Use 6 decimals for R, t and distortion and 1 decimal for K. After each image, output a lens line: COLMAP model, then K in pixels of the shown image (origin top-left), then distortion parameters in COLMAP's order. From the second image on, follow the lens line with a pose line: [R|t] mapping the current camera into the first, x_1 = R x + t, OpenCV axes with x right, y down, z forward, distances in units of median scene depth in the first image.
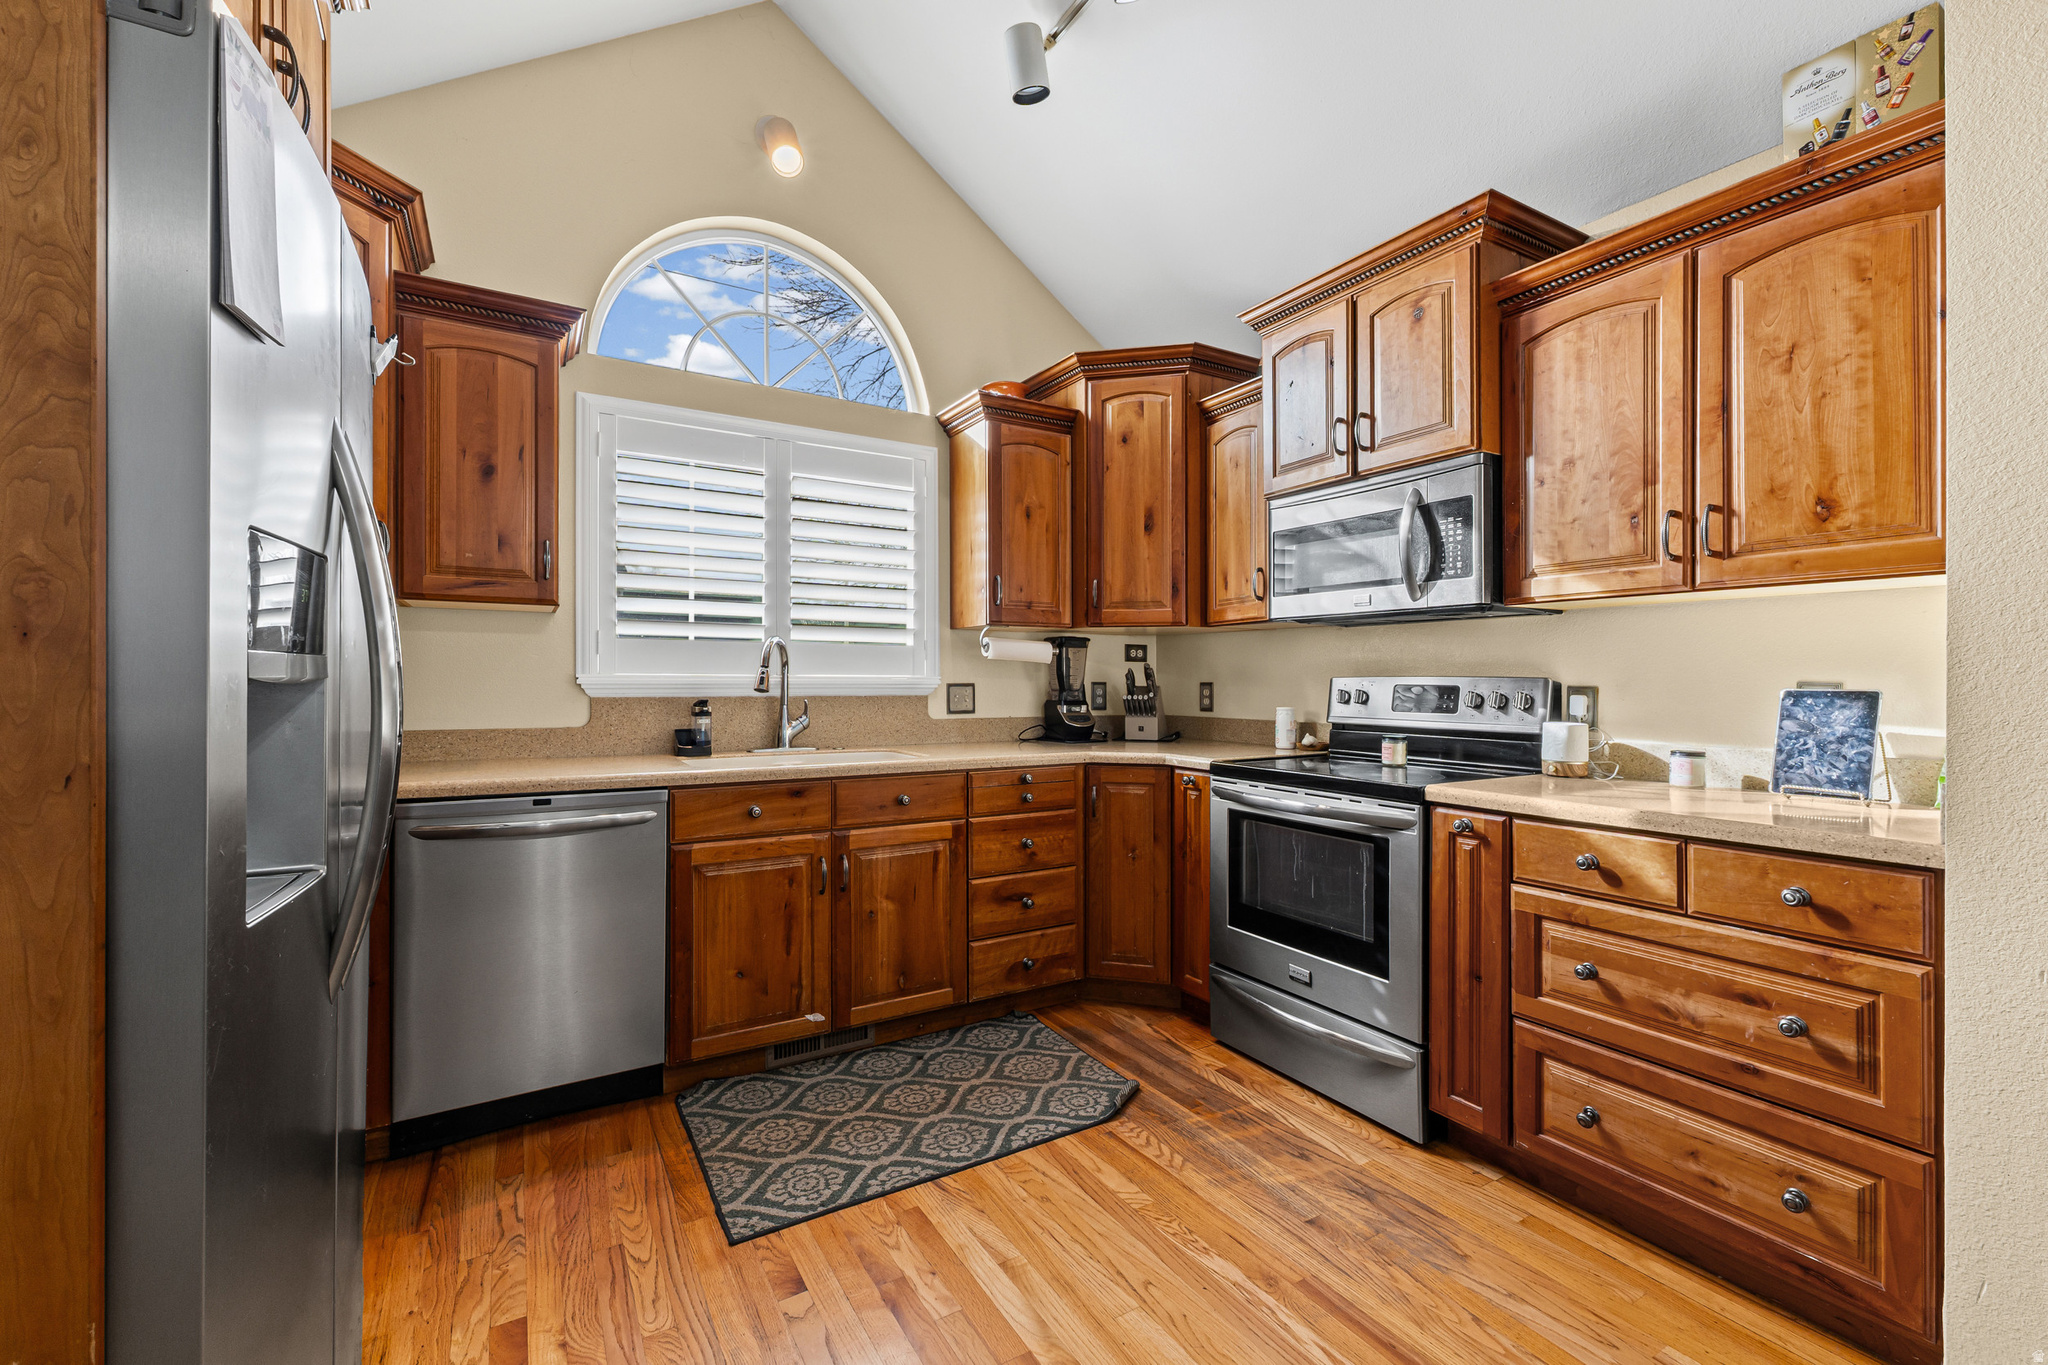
lens RADIAL K [[865.3, 0, 1031.7], [0, 865.3, 680.0], [0, 0, 1]] dist [0.002450, 0.001748]
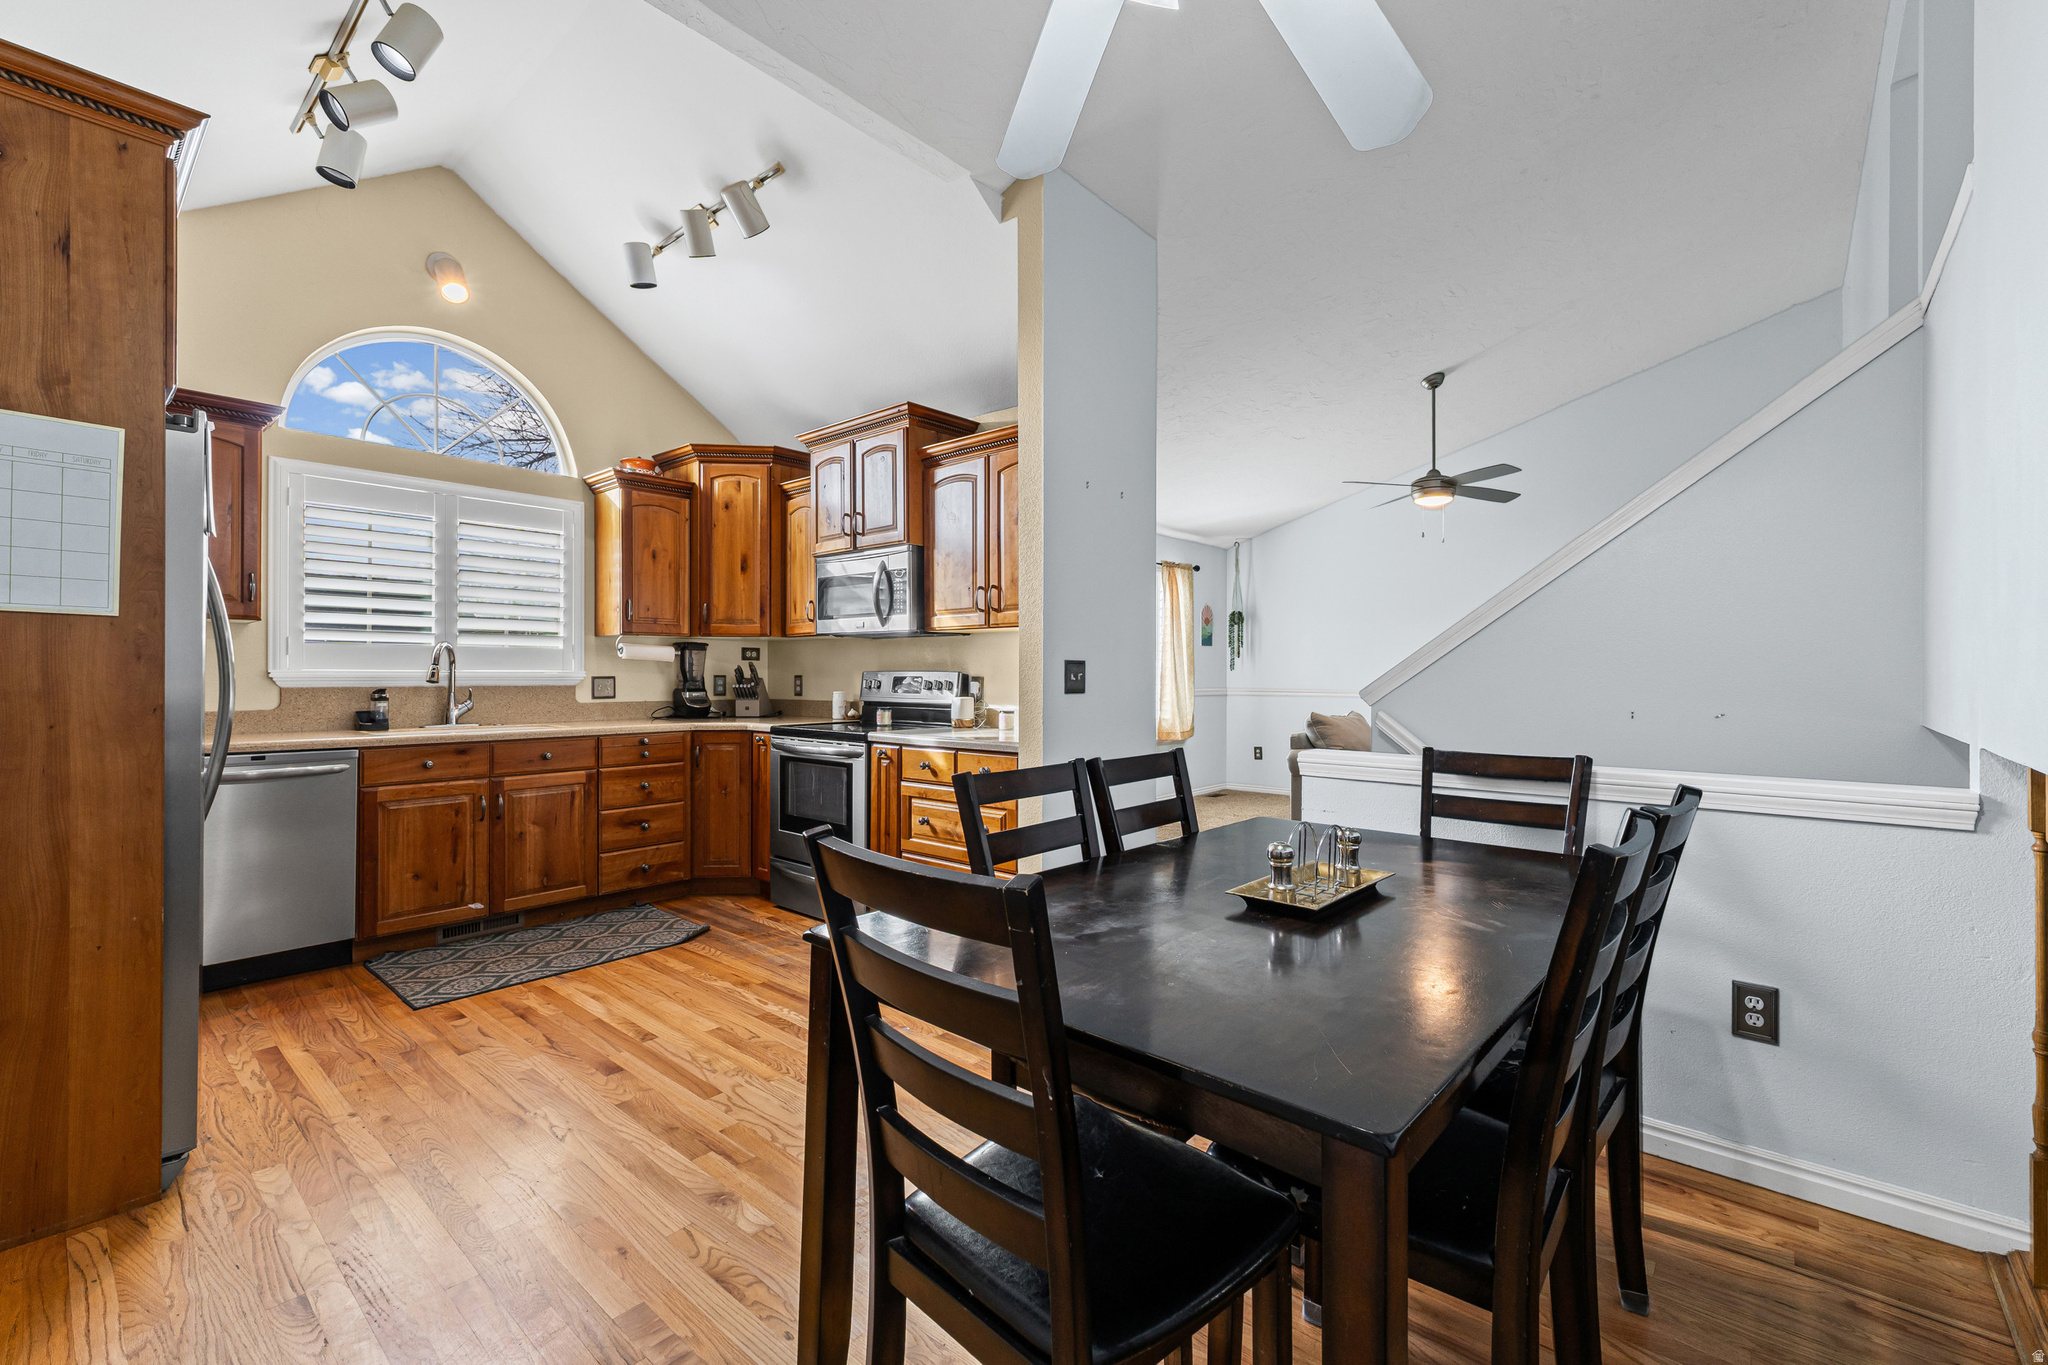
lens RADIAL K [[865.3, 0, 1036.0], [0, 865.3, 668.2], [0, 0, 1]] dist [0.002450, 0.001748]
pose [[0.950060, 0.000271, 0.312067, 0.183434], [0.001797, 0.999978, -0.006340, 0.001206], [-0.312062, 0.006584, 0.950039, -0.658961]]
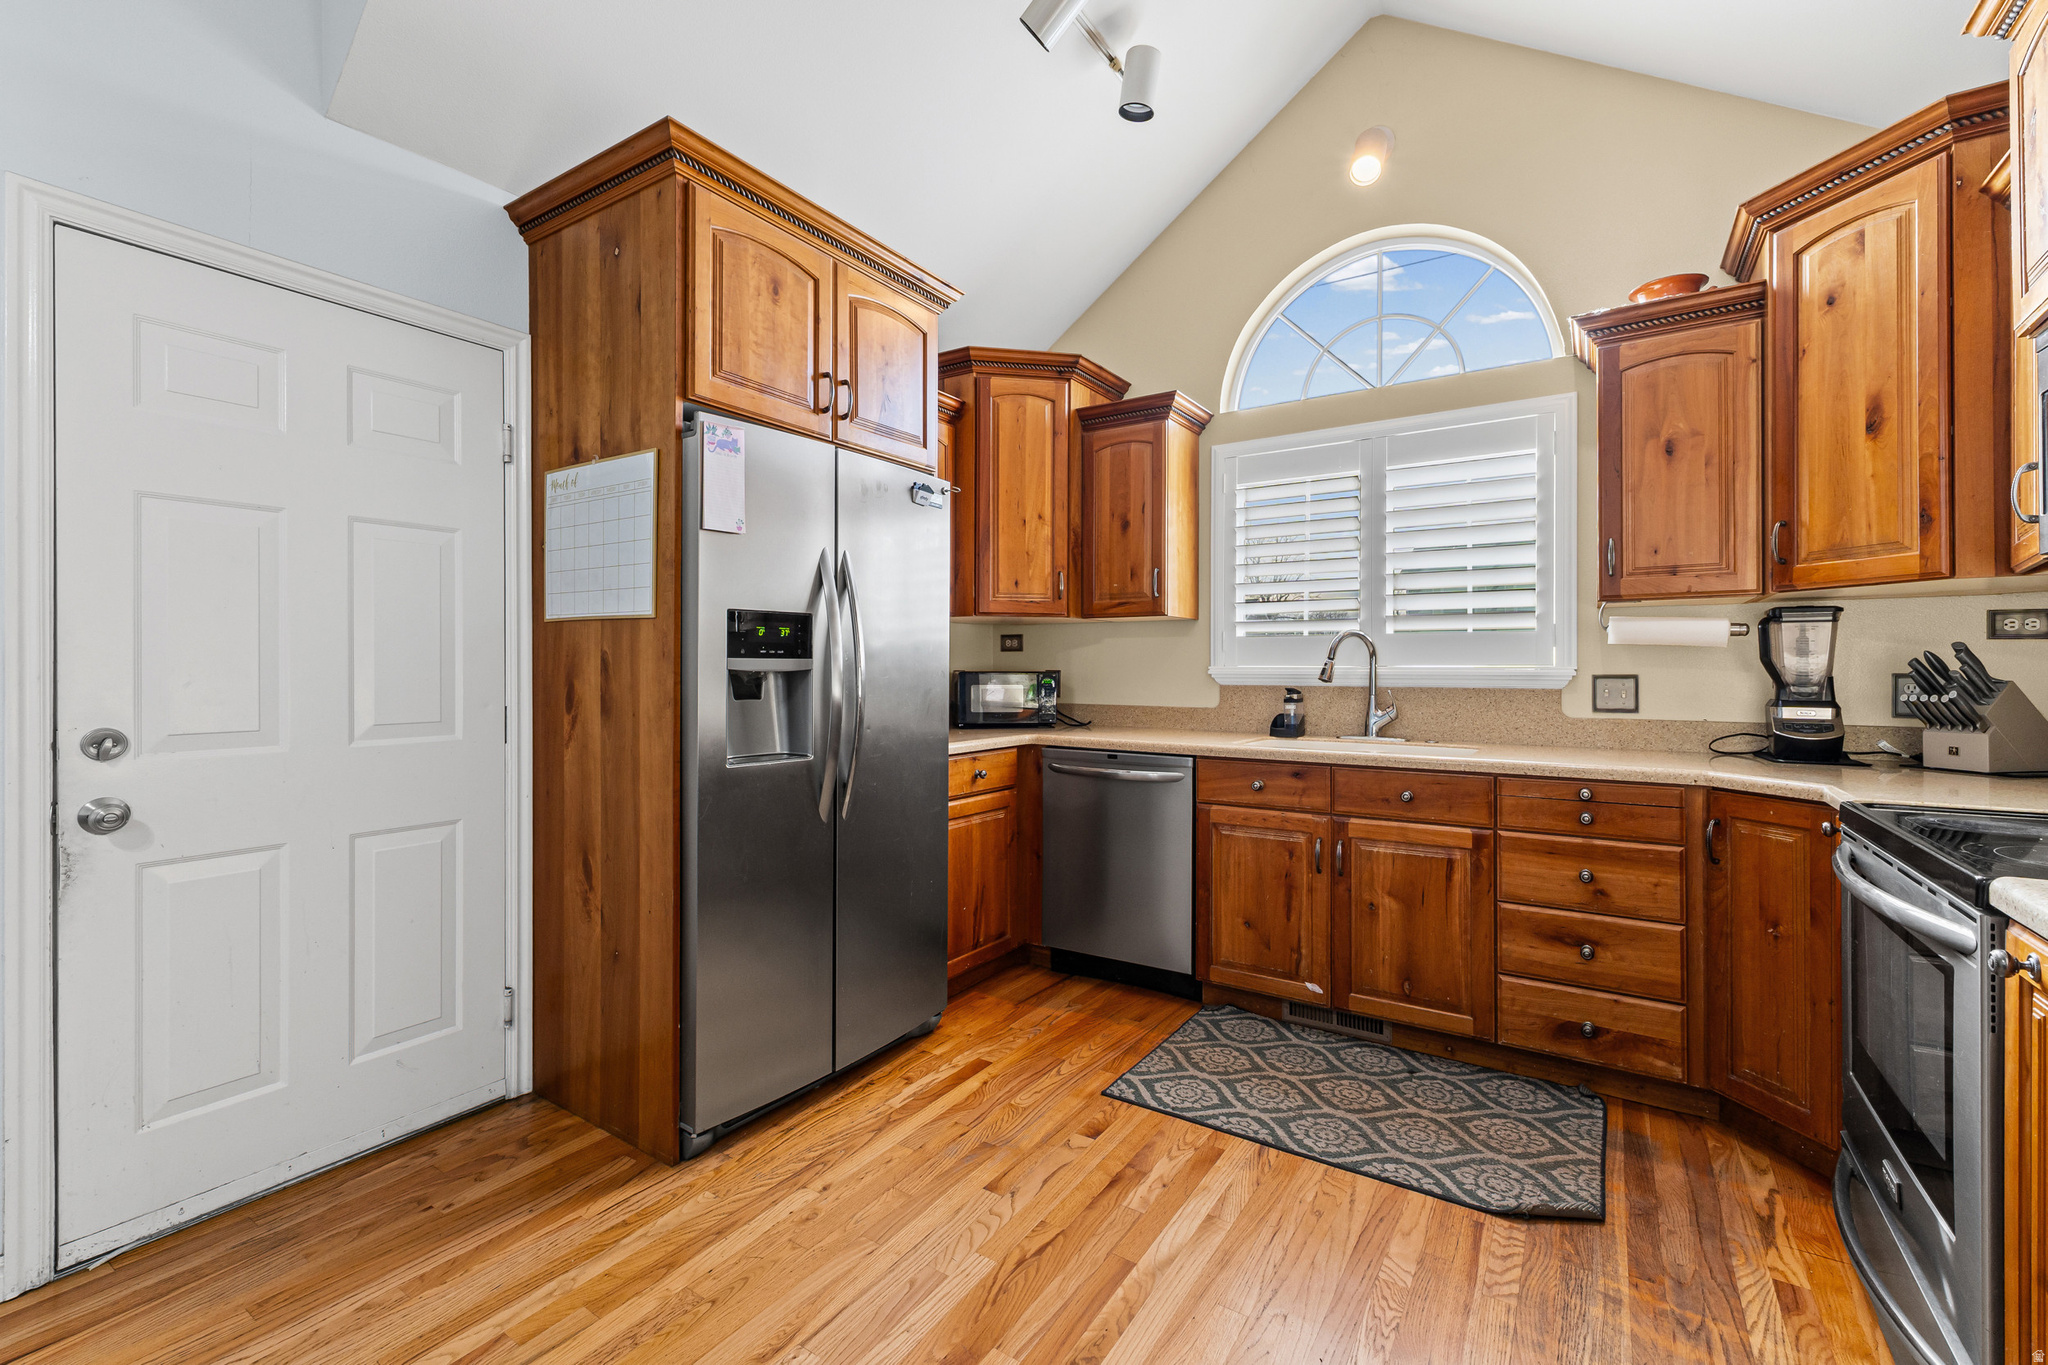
lens RADIAL K [[865.3, 0, 1028.1], [0, 865.3, 663.3], [0, 0, 1]] dist [0.002450, 0.001748]
pose [[0.425977, -0.009235, -0.904687, 0.550018], [0.000364, 0.999950, -0.010036, 0.001628], [0.904734, 0.003946, 0.425959, 0.220758]]
